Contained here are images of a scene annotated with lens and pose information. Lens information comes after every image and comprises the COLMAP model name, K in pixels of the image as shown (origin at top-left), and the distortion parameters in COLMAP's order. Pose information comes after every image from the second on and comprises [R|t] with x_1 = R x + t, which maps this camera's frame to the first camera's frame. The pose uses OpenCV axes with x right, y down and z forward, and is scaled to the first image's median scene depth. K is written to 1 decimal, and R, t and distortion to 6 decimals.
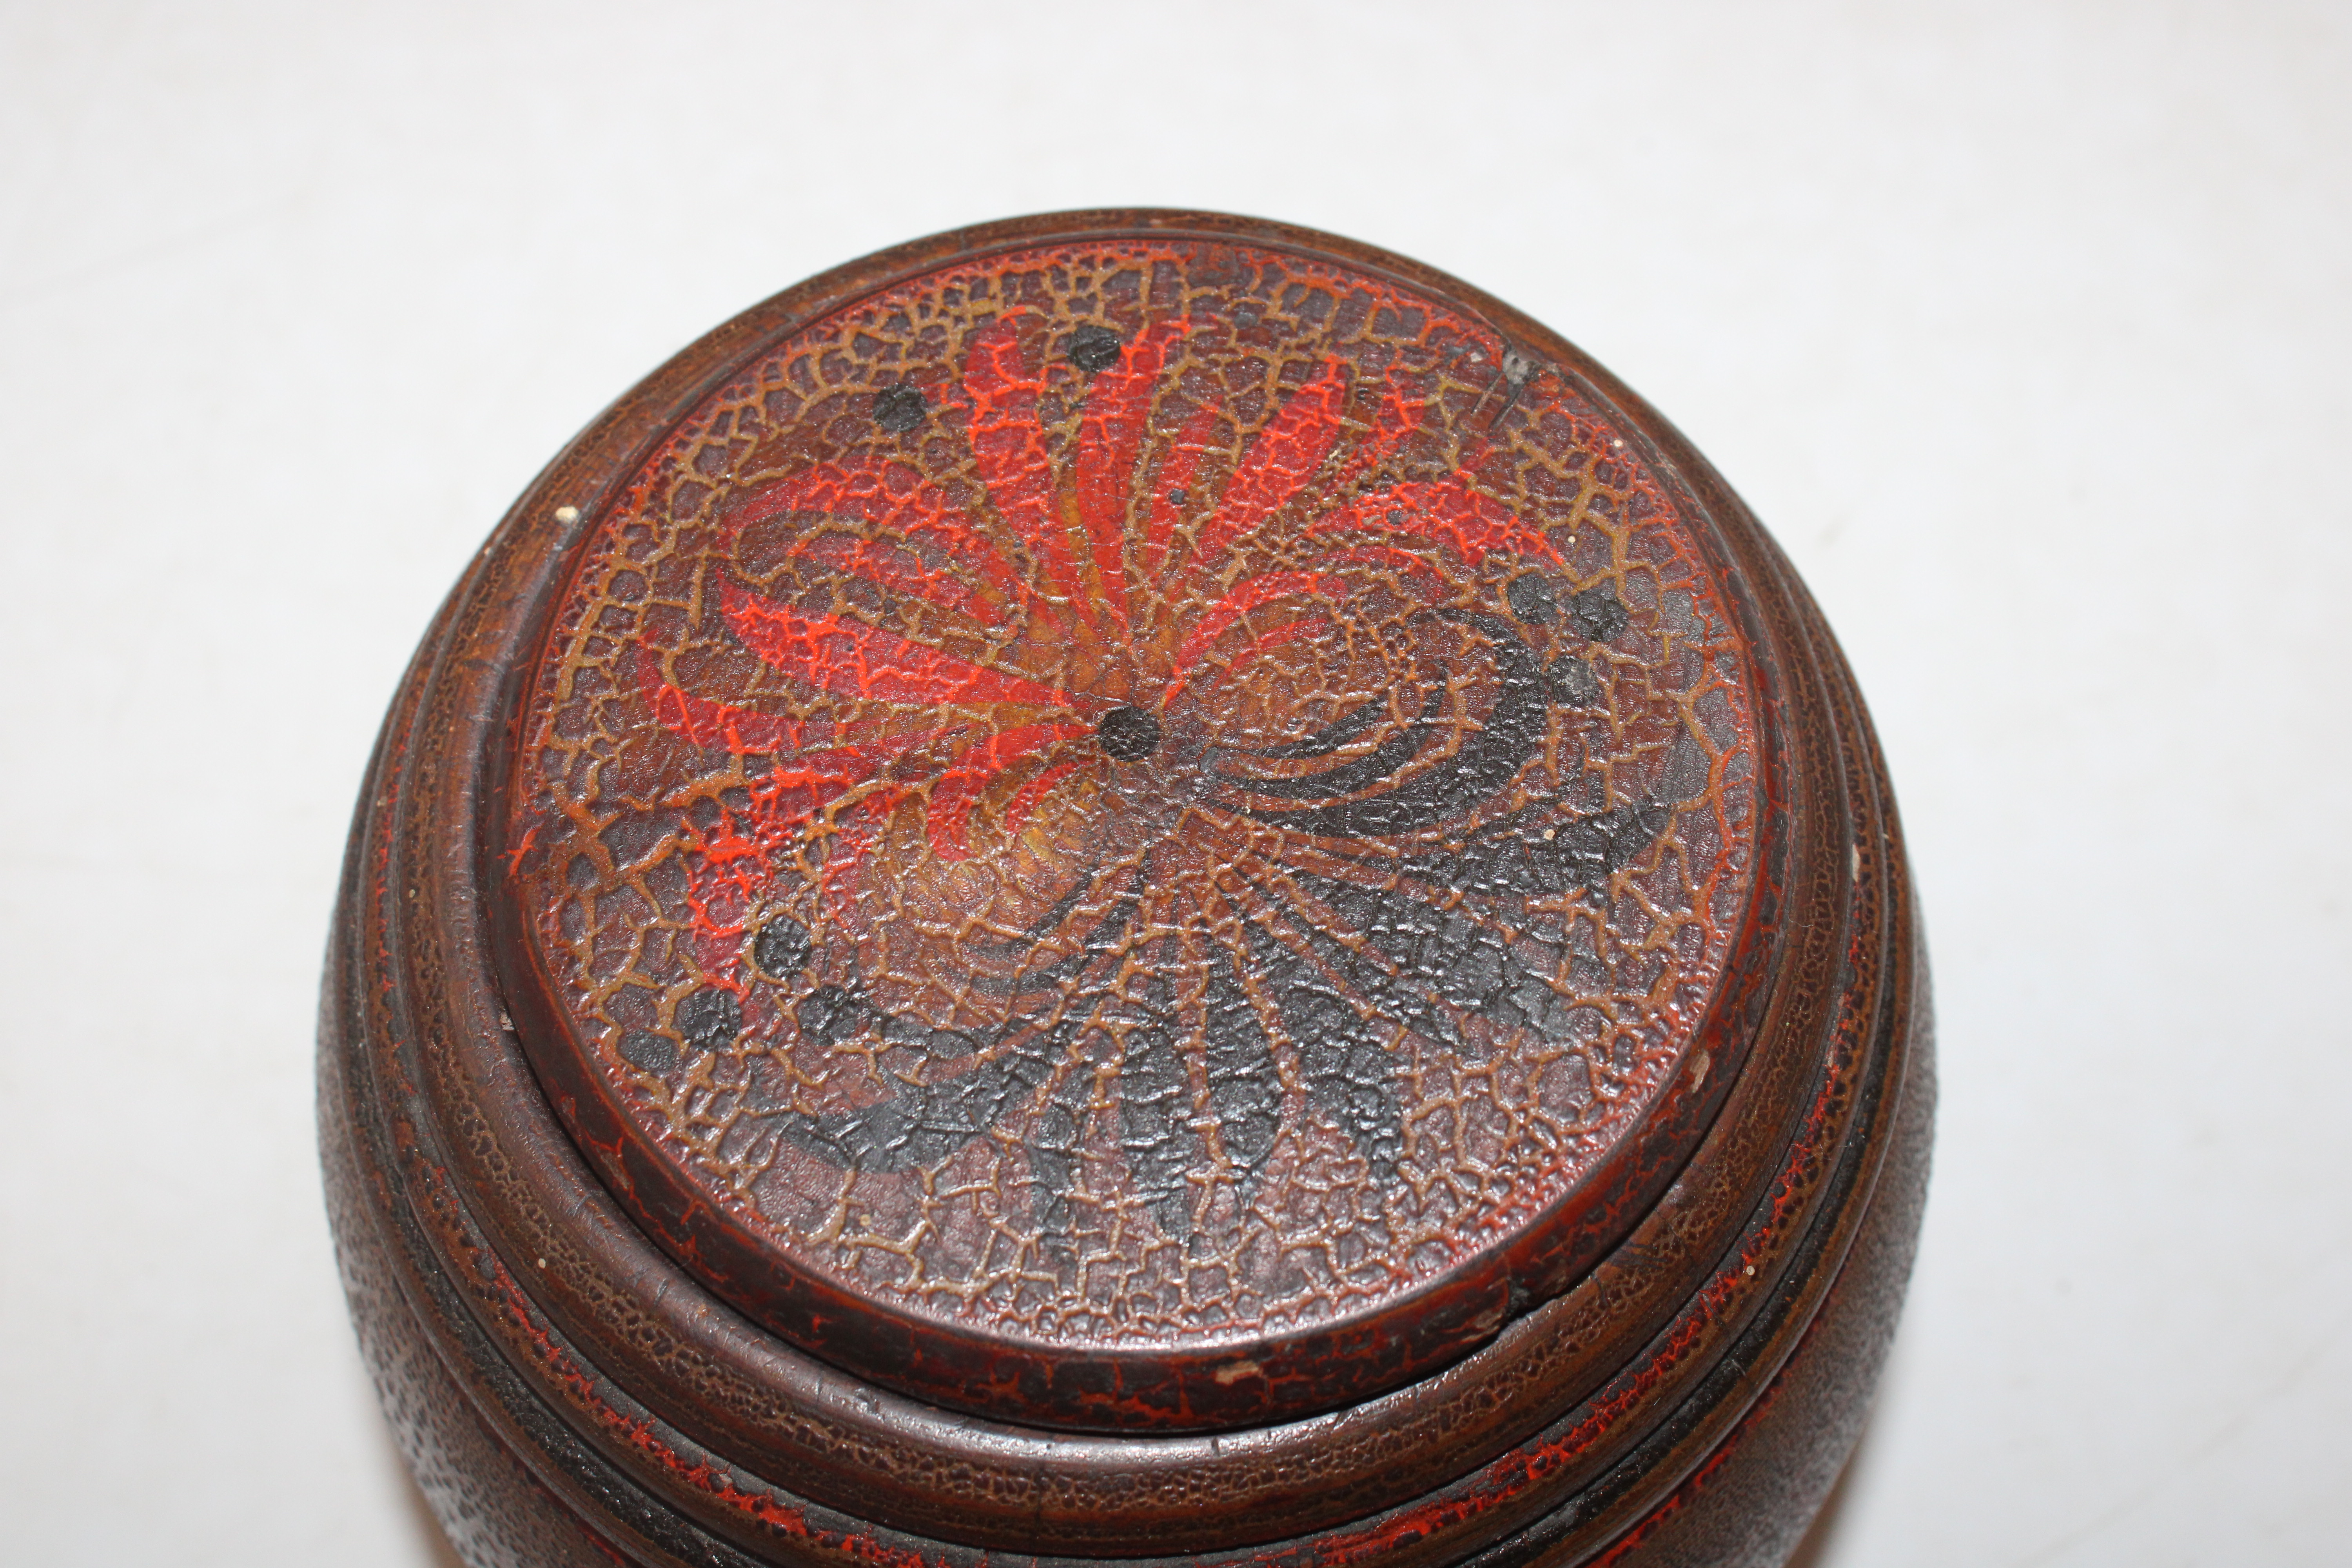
lens RADIAL K [[2976.1, 0, 1176.0], [0, 2976.1, 784.0], [0, 0, 1]] dist [0.003788, 0.016049]
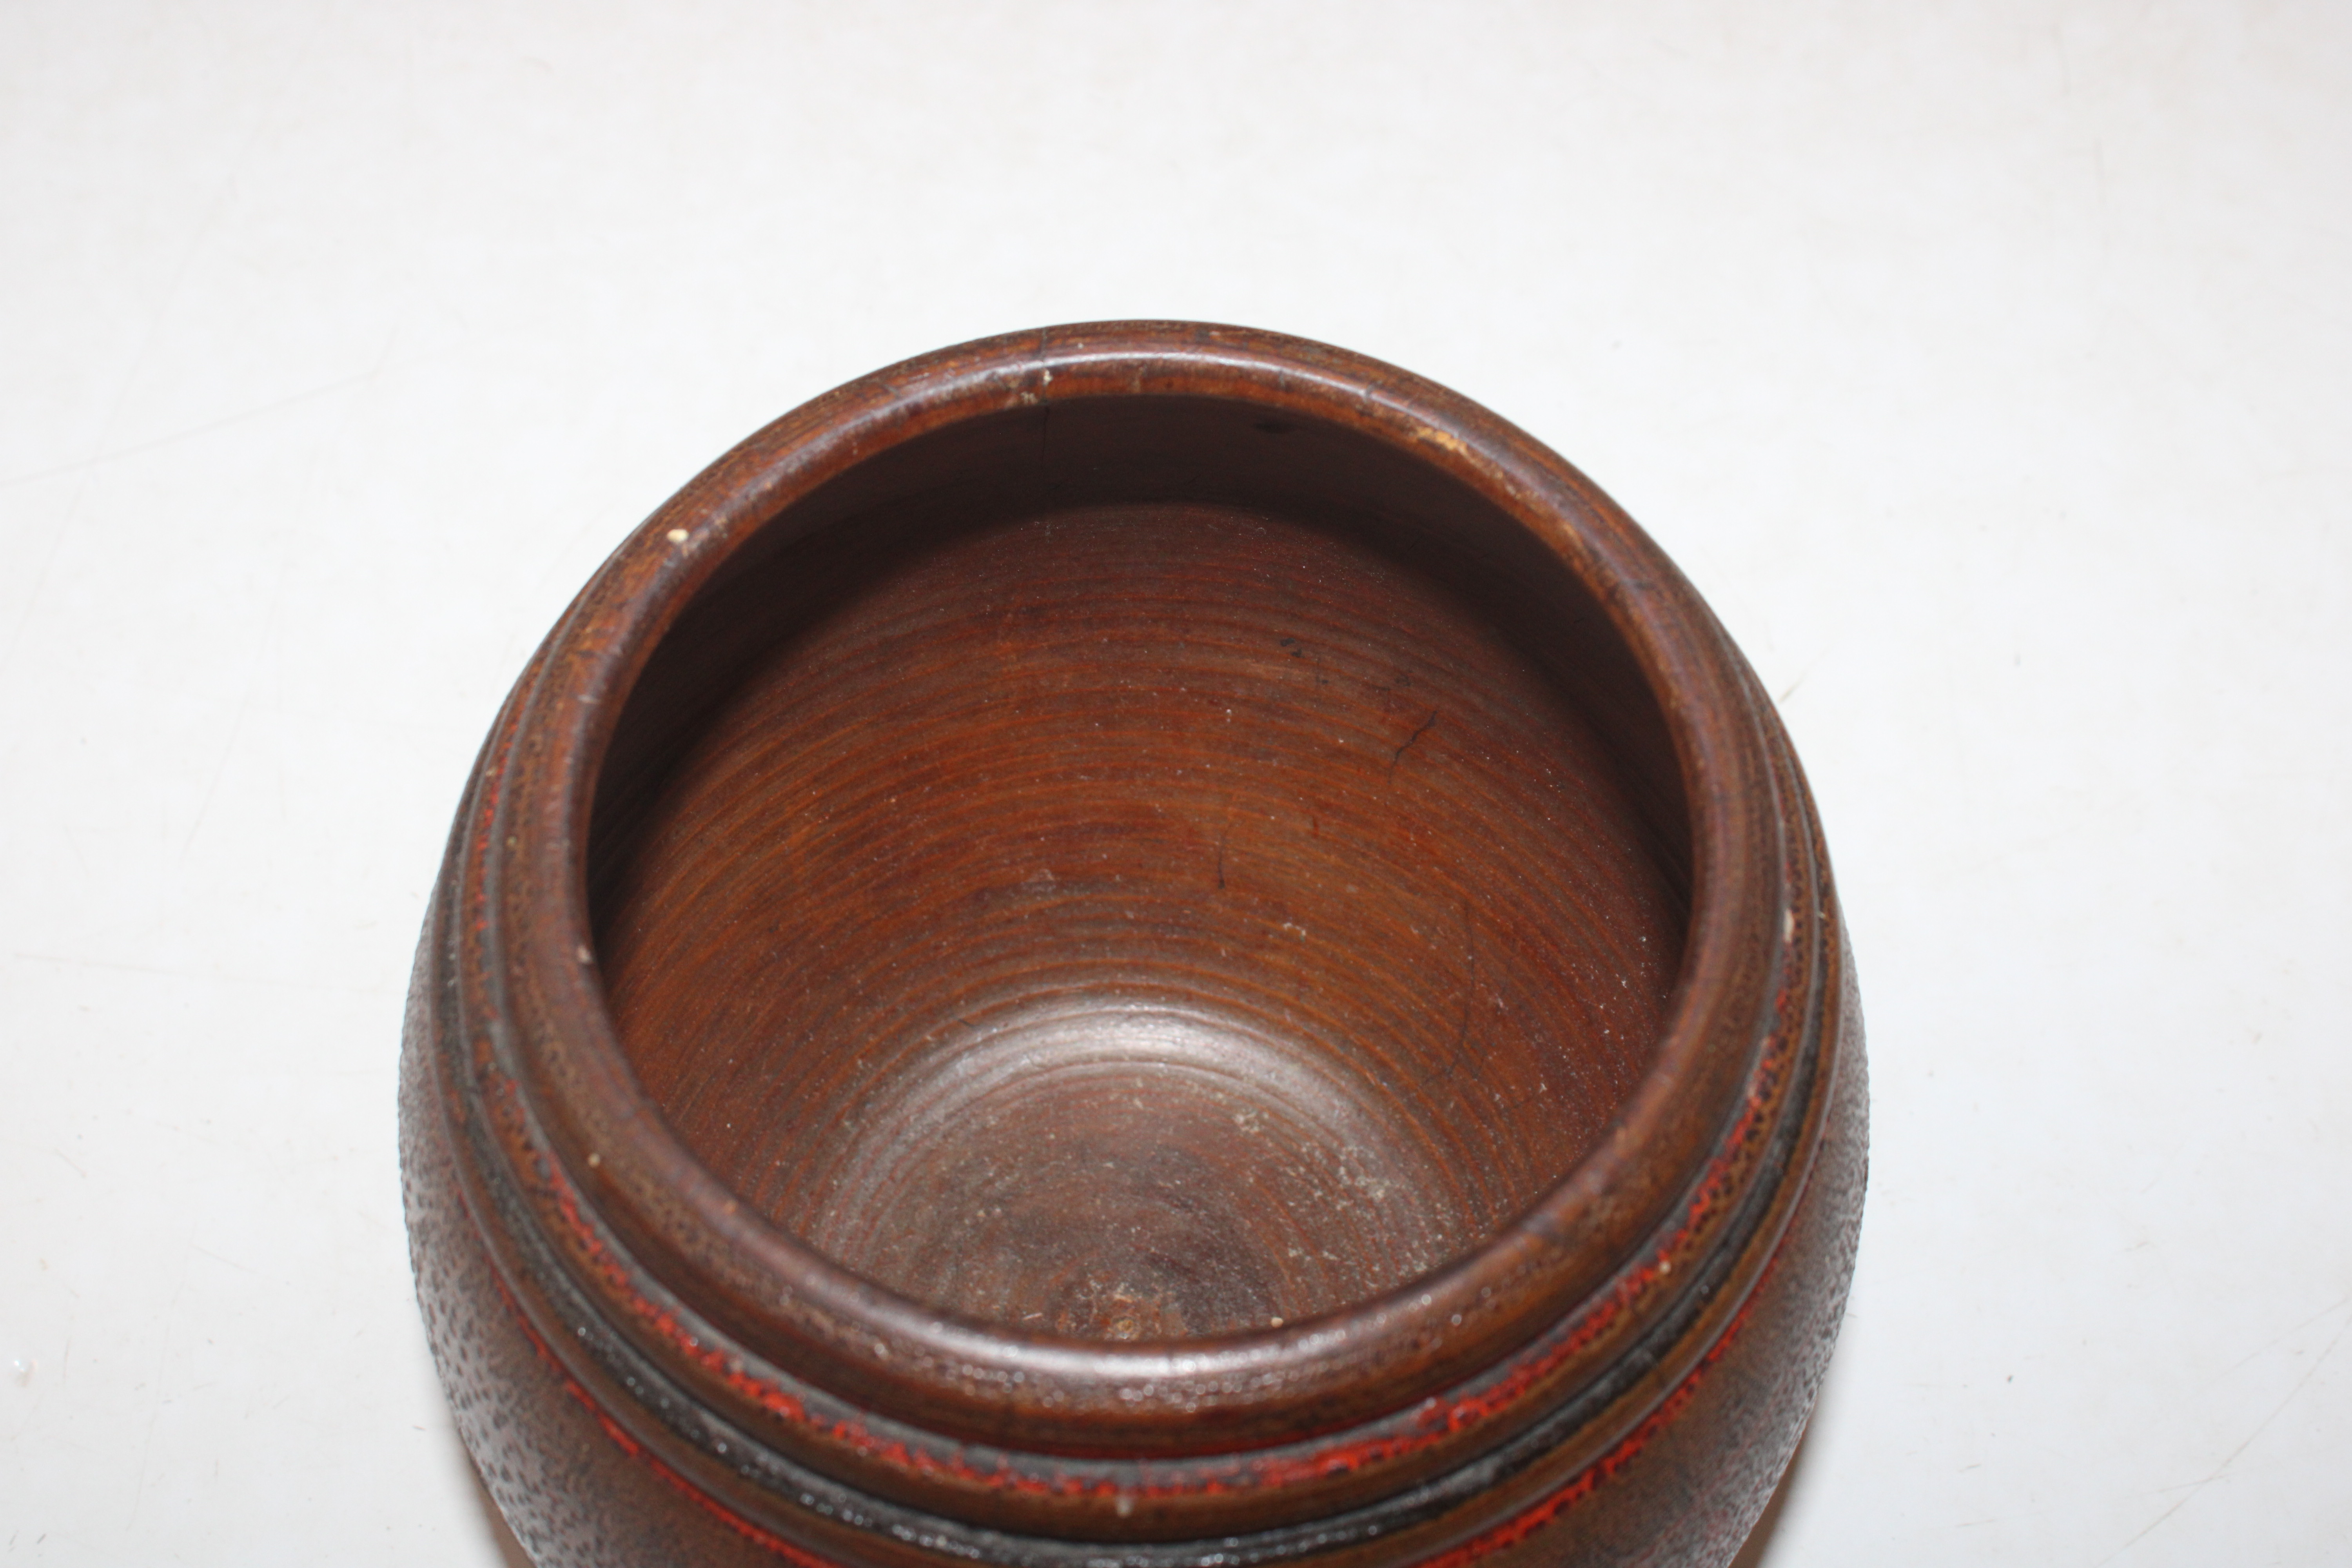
lens RADIAL K [[2976.1, 0, 1176.0], [0, 2976.1, 784.0], [0, 0, 1]] dist [0.003788, 0.016049]
pose [[0.996526, 0.078119, -0.028883, 0.027419], [-0.080648, 0.991676, -0.100370, 0.107386], [0.020802, 0.102351, 0.994531, -0.127803]]
